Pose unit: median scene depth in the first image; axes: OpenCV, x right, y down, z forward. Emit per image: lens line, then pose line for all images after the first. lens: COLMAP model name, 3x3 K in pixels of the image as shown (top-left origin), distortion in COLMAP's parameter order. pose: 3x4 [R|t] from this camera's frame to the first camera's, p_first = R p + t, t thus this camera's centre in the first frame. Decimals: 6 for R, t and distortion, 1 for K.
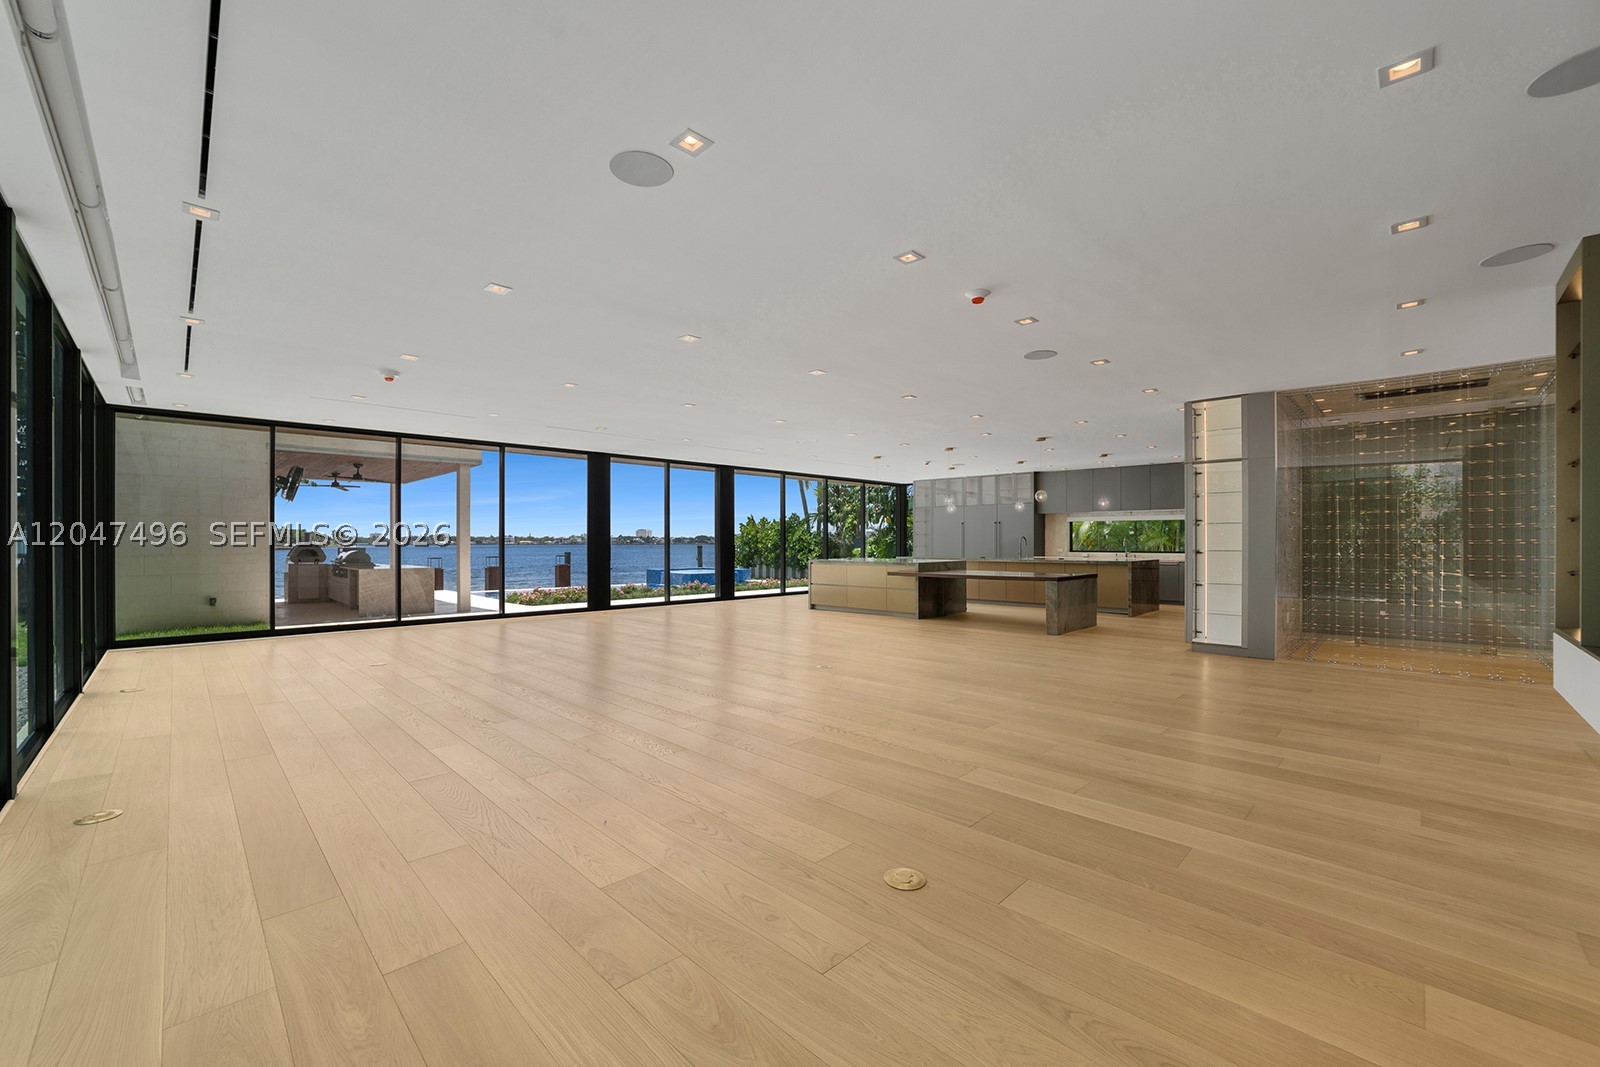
lens RADIAL K [[667.8, 0, 784.4], [0, 667.8, 550.2], [0, 0, 1]] dist [-0.060898, 0.020402]
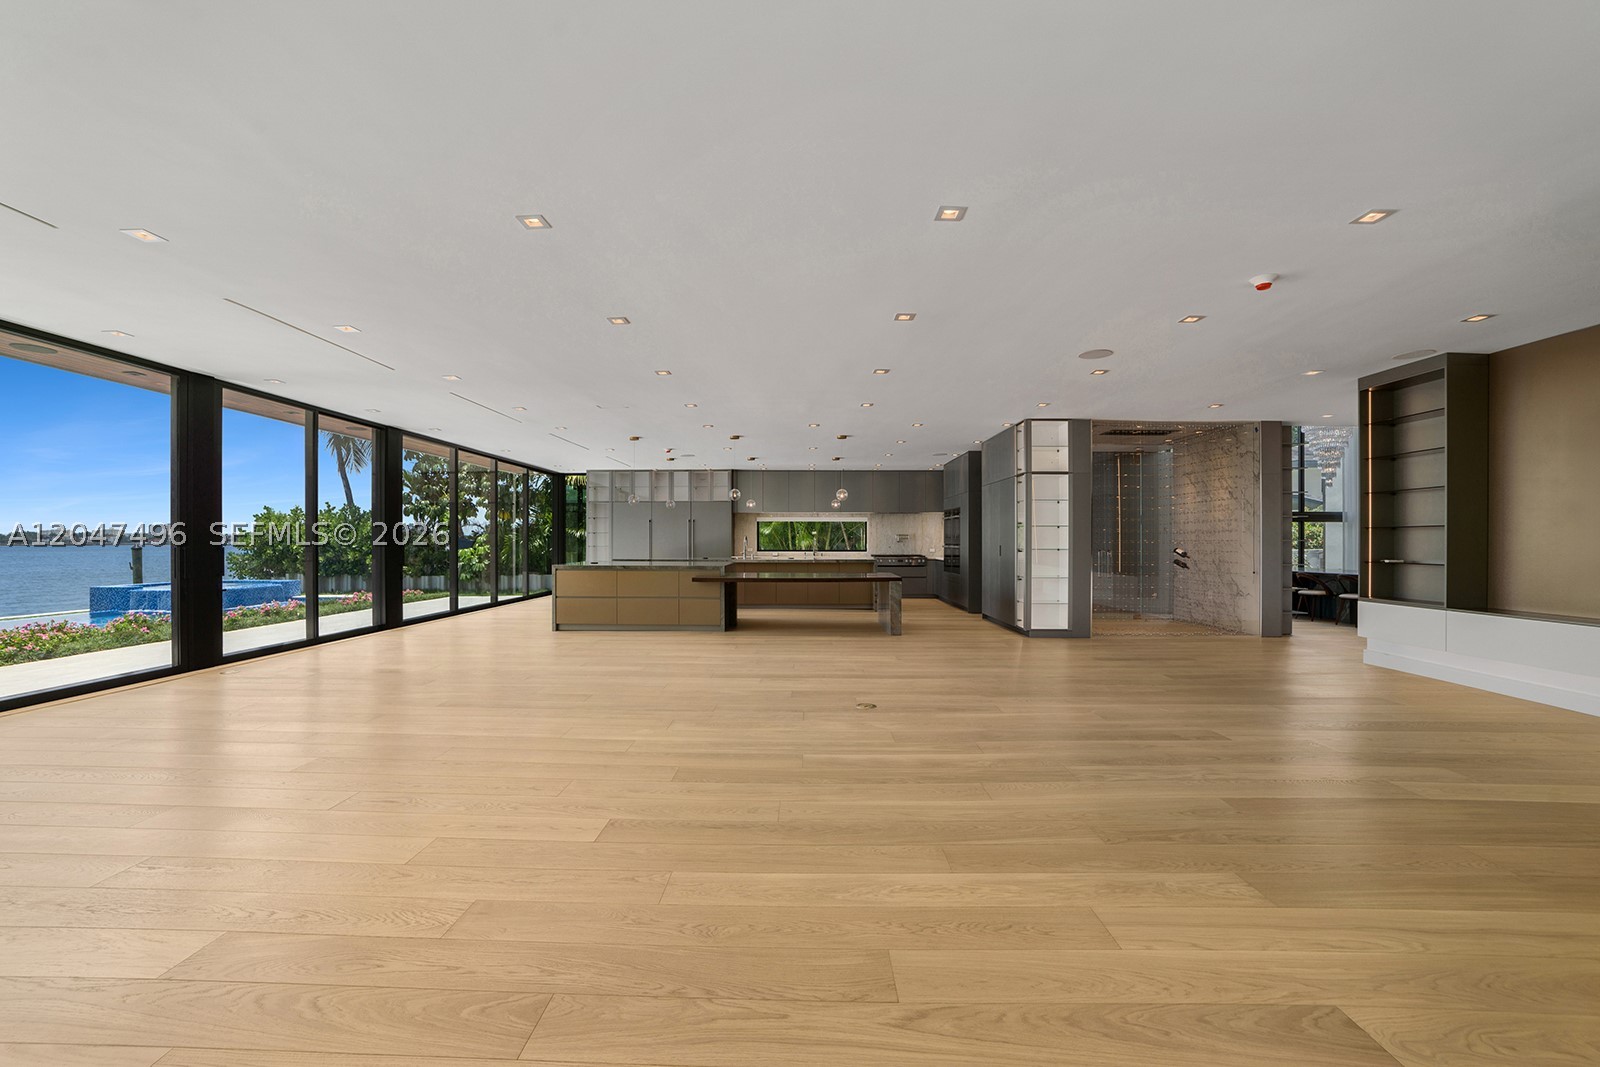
lens RADIAL K [[657.1, 0, 781.7], [0, 657.1, 542.7], [0, 0, 1]] dist [-0.056873, 0.019279]
pose [[0.711850, 0.000370, 0.702332, -0.305201], [0.007091, 0.999945, -0.007715, -0.003013], [-0.702296, 0.010472, 0.711808, 0.308476]]
